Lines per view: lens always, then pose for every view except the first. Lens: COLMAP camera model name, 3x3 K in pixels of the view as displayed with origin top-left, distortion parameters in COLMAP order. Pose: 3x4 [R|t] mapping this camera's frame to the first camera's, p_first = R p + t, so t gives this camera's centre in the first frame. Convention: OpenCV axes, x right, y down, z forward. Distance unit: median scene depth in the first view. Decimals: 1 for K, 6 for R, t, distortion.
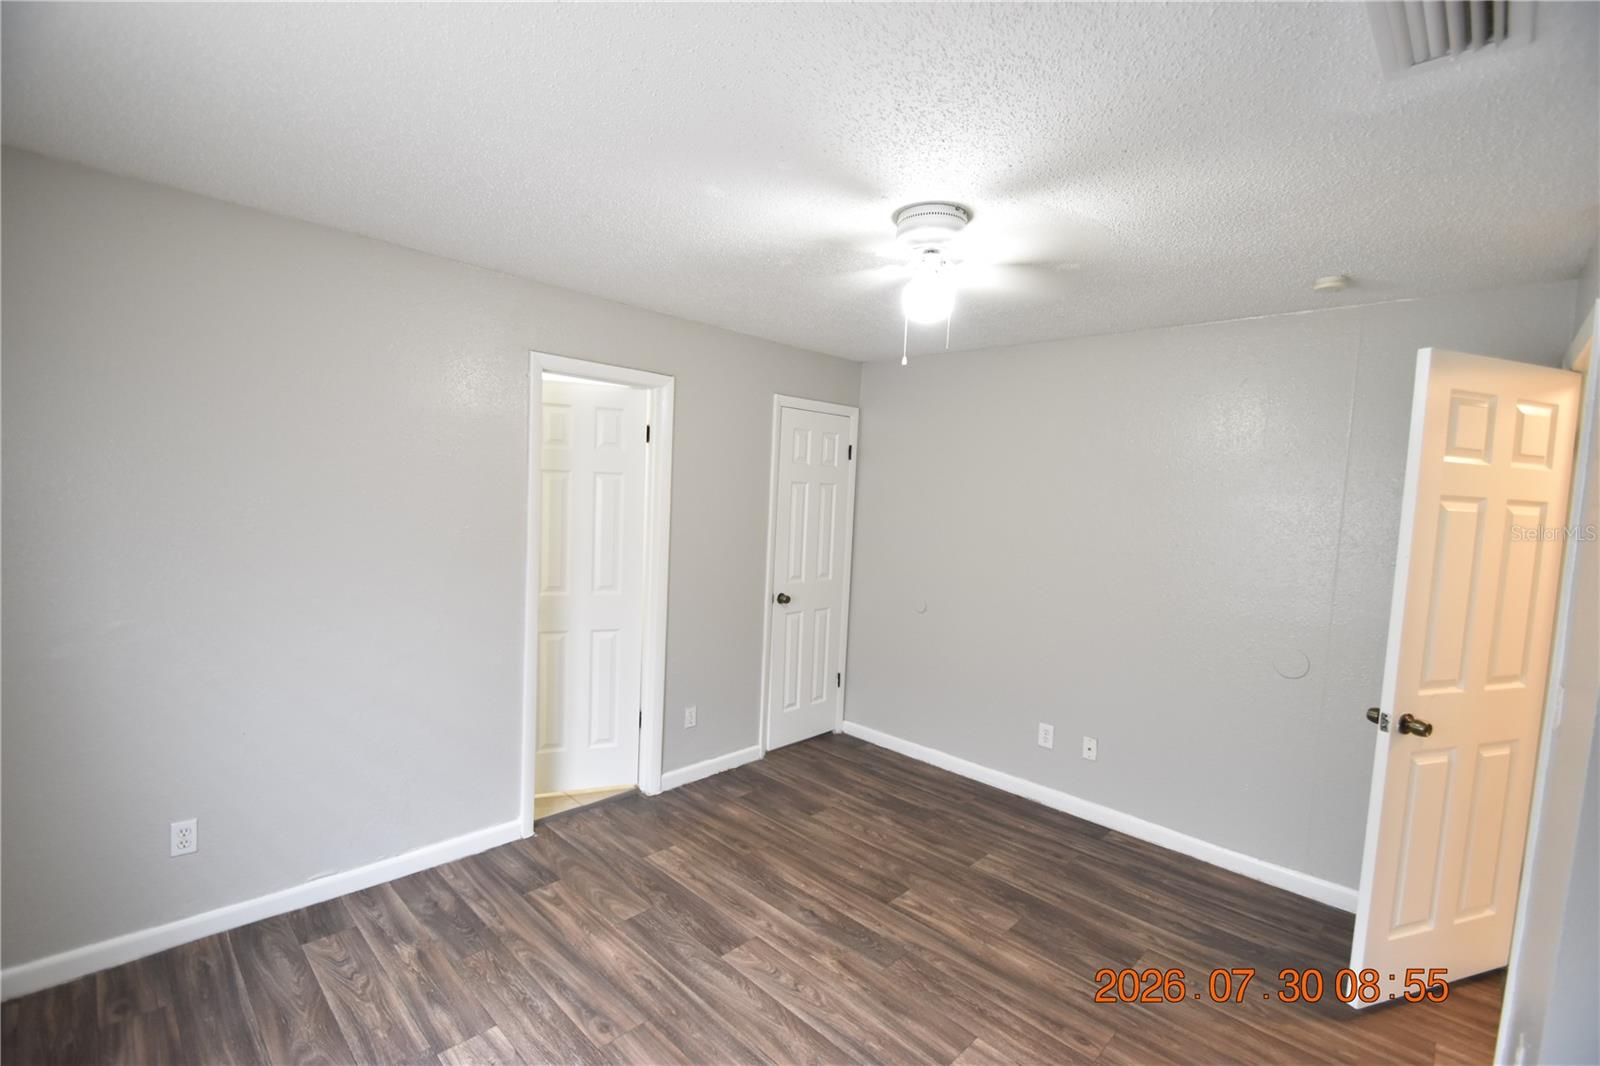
lens RADIAL K [[699.2, 0, 791.5], [0, 699.2, 543.6], [0, 0, 1]] dist [0.016838, -0.018008]
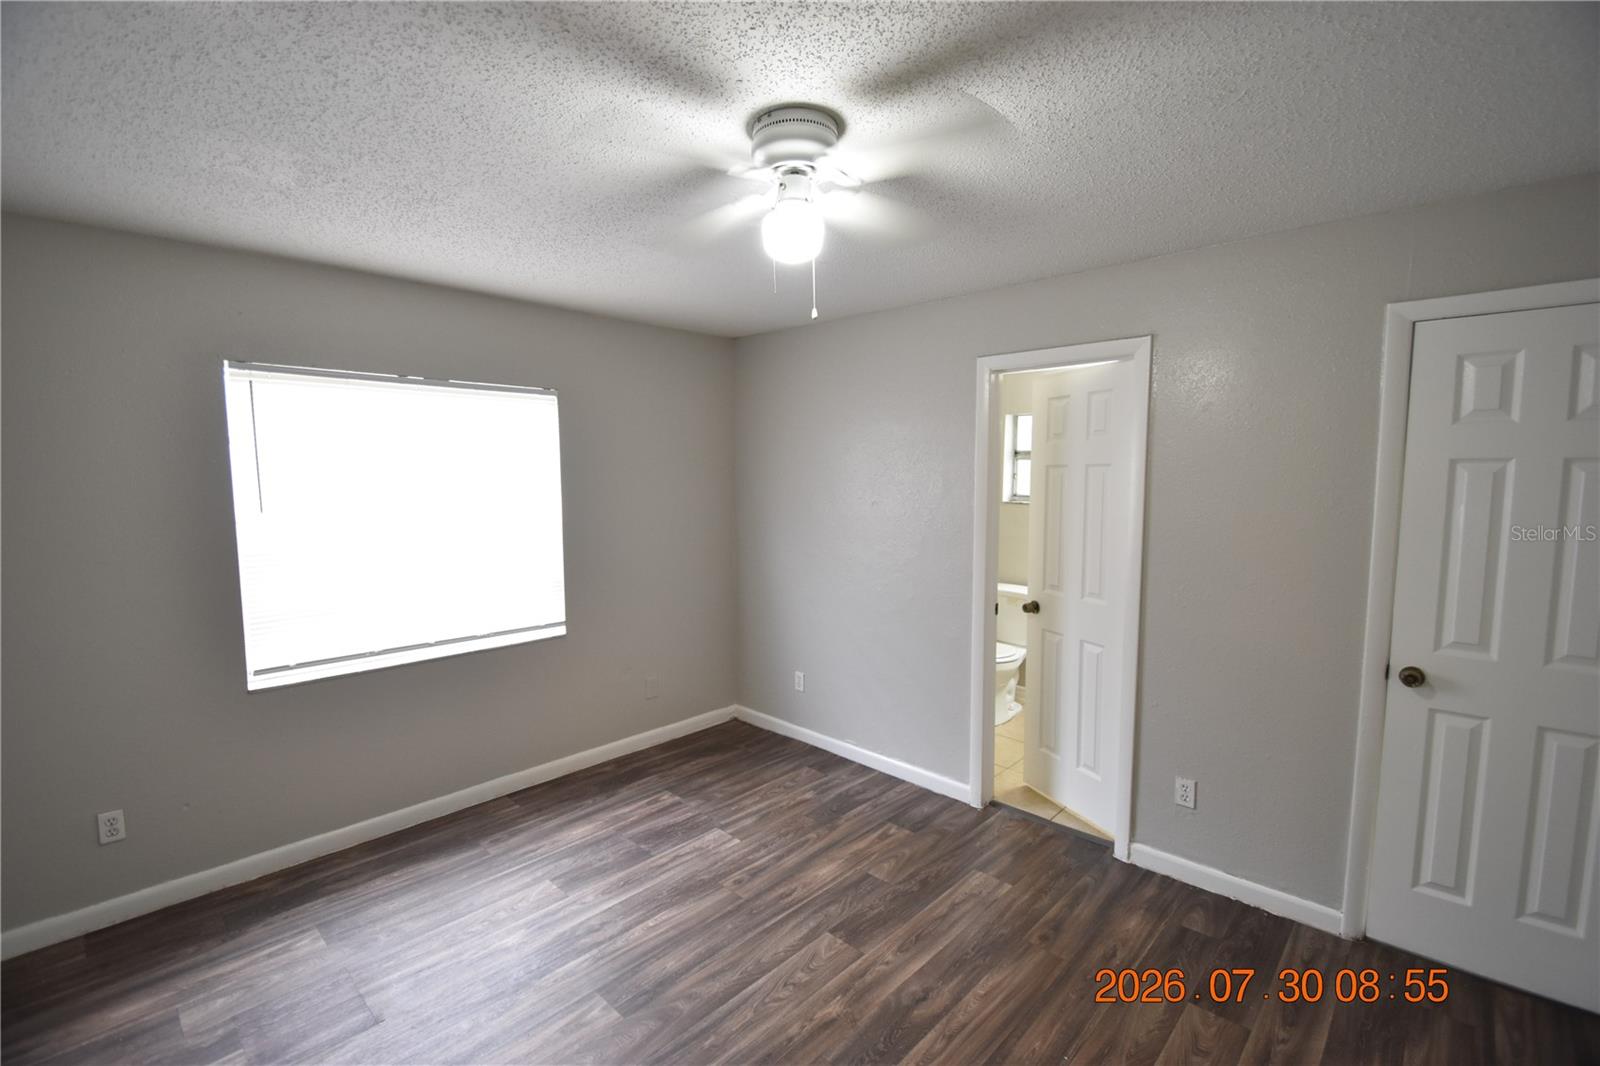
lens RADIAL K [[699.2, 0, 791.5], [0, 699.2, 543.6], [0, 0, 1]] dist [0.016838, -0.018008]
pose [[0.010884, 0.054305, -0.998465, 0.830826], [-0.070603, 0.996074, 0.053405, -0.029774], [0.997445, 0.069914, 0.014675, 0.823809]]
